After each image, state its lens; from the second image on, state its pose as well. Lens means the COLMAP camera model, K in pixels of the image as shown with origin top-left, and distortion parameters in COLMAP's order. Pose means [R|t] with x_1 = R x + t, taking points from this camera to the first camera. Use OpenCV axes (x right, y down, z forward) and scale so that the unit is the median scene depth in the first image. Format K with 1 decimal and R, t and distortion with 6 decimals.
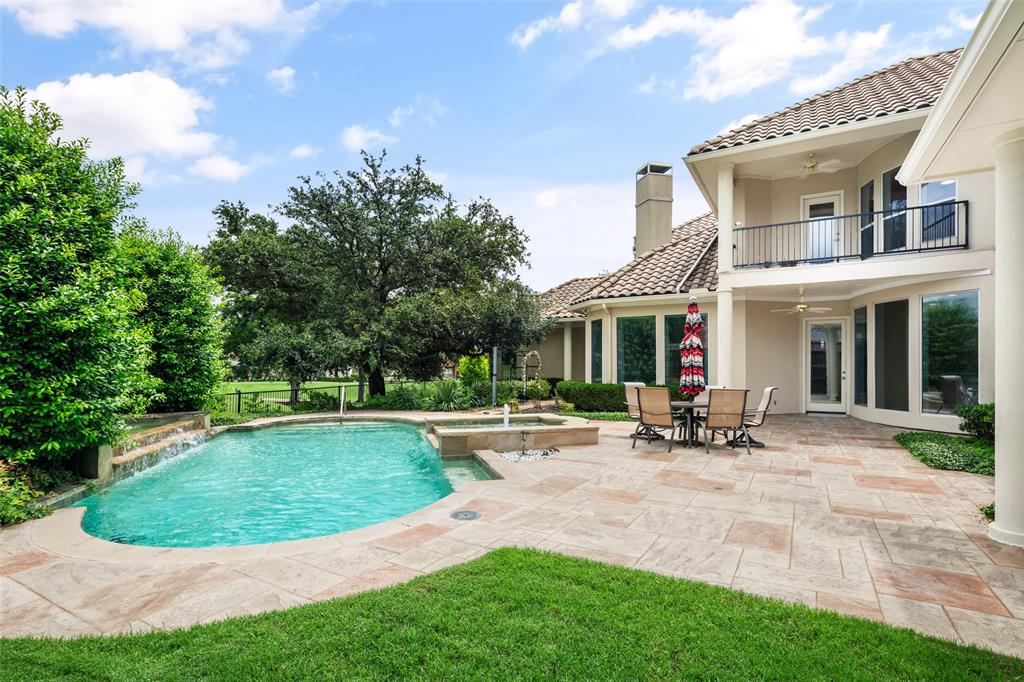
lens RADIAL K [[496.4, 0, 513.1], [0, 496.4, 363.3], [0, 0, 1]] dist [-0.000689, -0.000030]
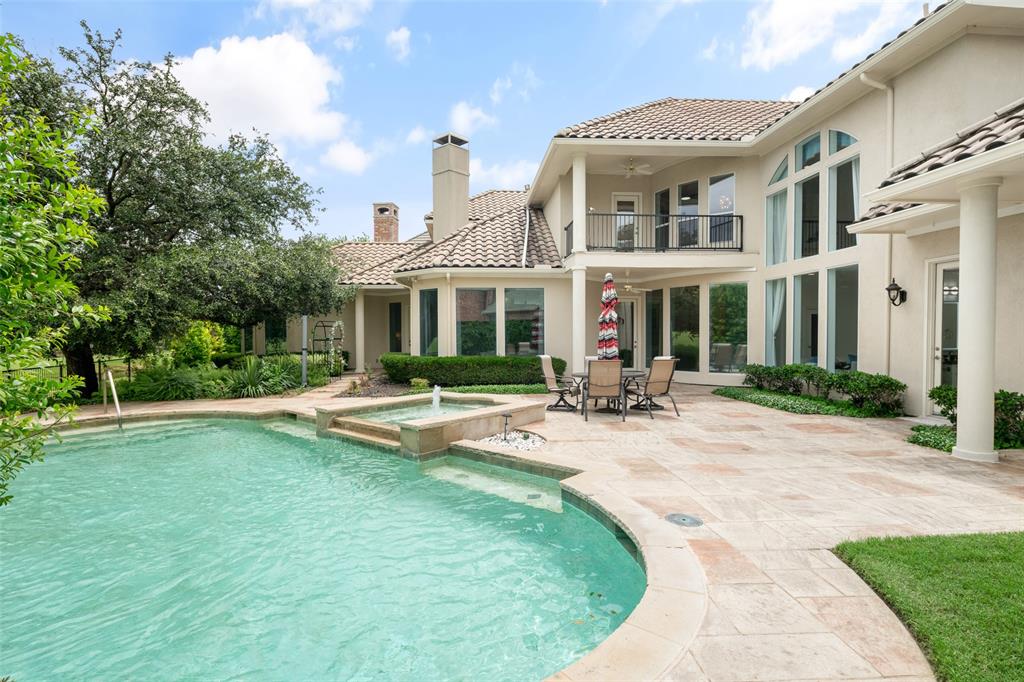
lens RADIAL K [[495.3, 0, 512.0], [0, 495.3, 341.0], [0, 0, 1]] dist [-0.000679, -0.000322]
pose [[0.834218, -0.009944, 0.551345, -0.274796], [0.001188, 0.999867, 0.016237, -0.004842], [-0.551434, -0.012890, 0.834119, 0.156515]]
